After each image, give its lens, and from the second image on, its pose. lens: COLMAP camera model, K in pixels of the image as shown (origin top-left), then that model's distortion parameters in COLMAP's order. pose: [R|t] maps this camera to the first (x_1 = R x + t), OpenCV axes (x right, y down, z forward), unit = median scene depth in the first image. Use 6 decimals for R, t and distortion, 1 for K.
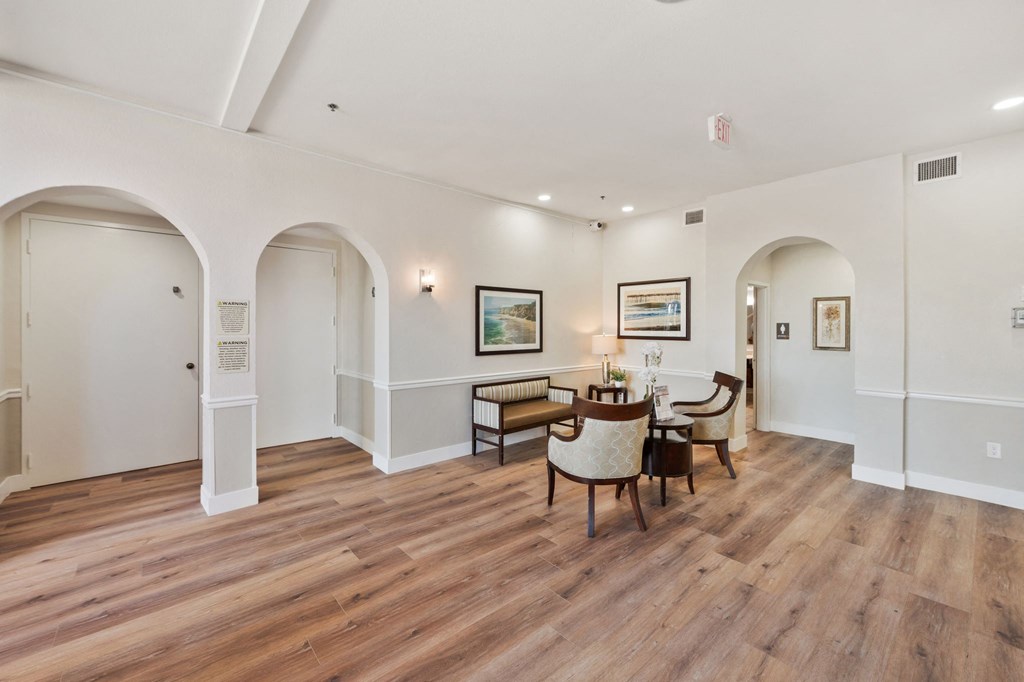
lens RADIAL K [[420.8, 0, 508.1], [0, 420.8, 327.5], [0, 0, 1]] dist [0.001754, -0.001142]
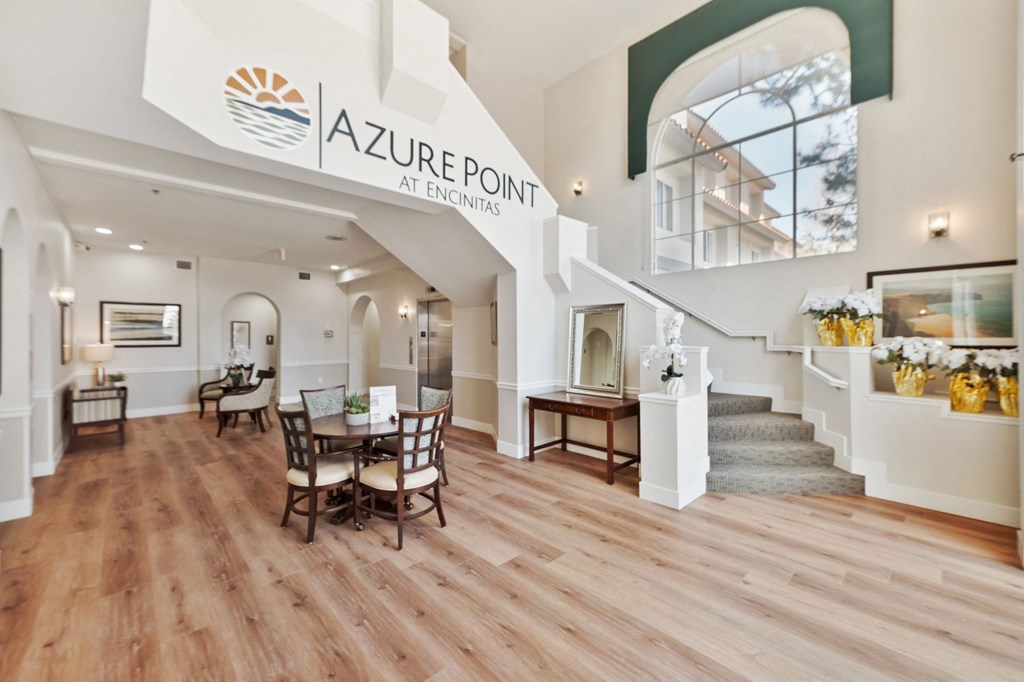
lens RADIAL K [[420.8, 0, 513.8], [0, 420.8, 335.2], [0, 0, 1]] dist [0.001754, -0.001142]
pose [[-0.027955, -0.005761, 0.999593, -1.236095], [0.000668, 0.999983, 0.005782, -0.019544], [-0.999609, 0.000829, -0.027951, -0.155781]]
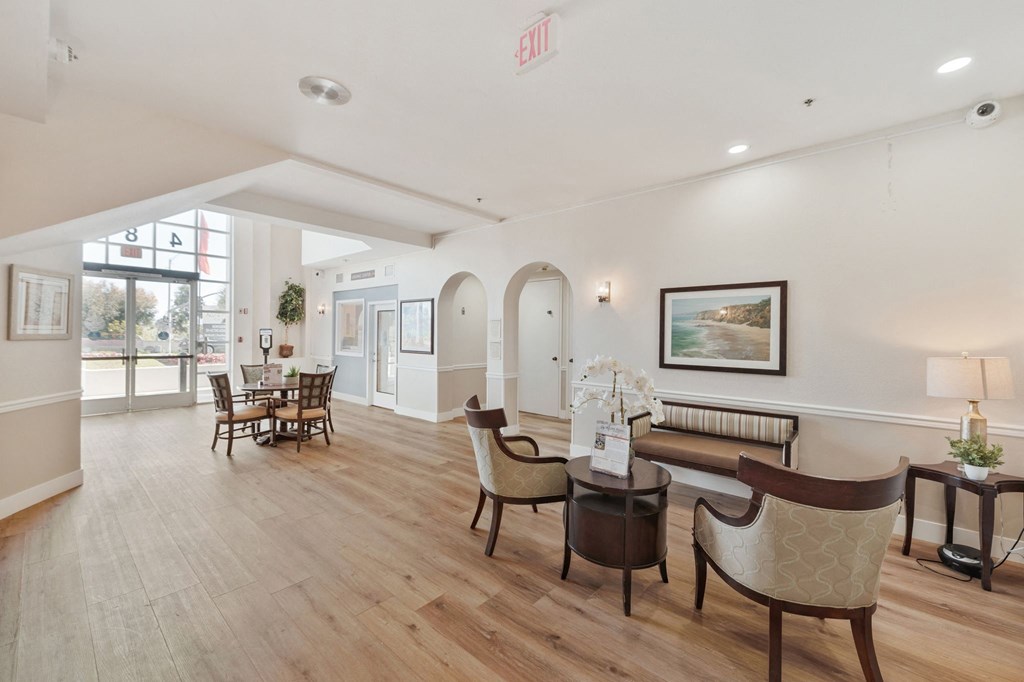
lens RADIAL K [[420.8, 0, 513.4], [0, 420.8, 335.8], [0, 0, 1]] dist [0.001754, -0.001142]
pose [[0.123958, 0.004777, -0.992276, 0.765773], [-0.012460, 0.999917, 0.003257, 0.000149], [0.992209, 0.011960, 0.124008, 0.578637]]
